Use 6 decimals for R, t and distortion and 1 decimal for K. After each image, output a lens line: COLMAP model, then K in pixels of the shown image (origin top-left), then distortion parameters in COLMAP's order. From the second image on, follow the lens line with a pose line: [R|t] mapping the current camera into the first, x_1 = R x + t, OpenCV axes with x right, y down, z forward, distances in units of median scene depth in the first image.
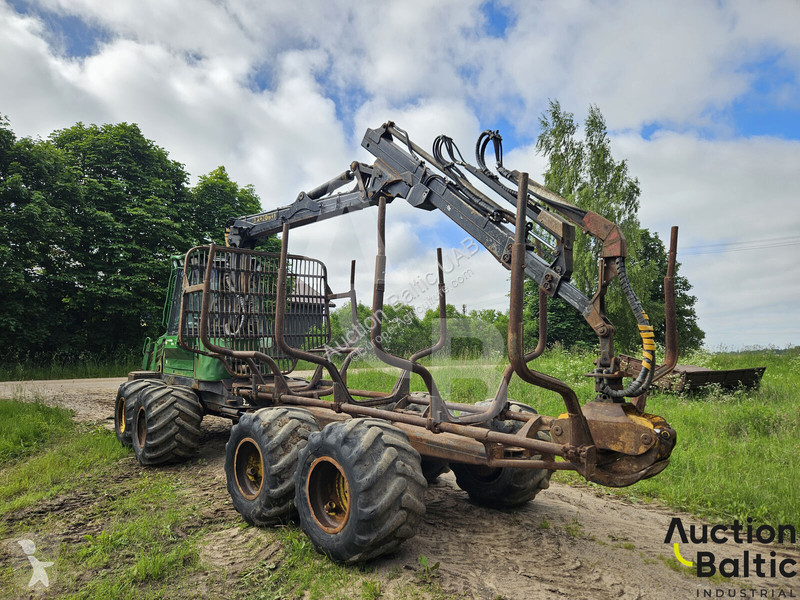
lens RADIAL K [[538.6, 0, 400.7], [0, 538.6, 301.8], [0, 0, 1]] dist [0.067572, -0.054675]
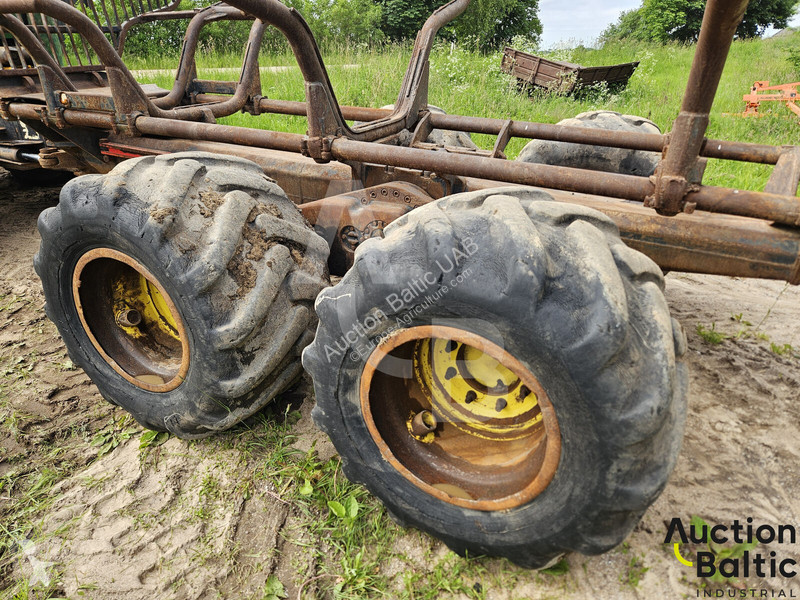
lens RADIAL K [[538.6, 0, 400.7], [0, 538.6, 301.8], [0, 0, 1]] dist [0.067572, -0.054675]
pose [[0.943497, -0.134863, 0.302697, -0.205464], [-0.033693, 0.869666, 0.492490, 0.094584], [-0.329664, -0.474861, 0.815983, 0.608131]]
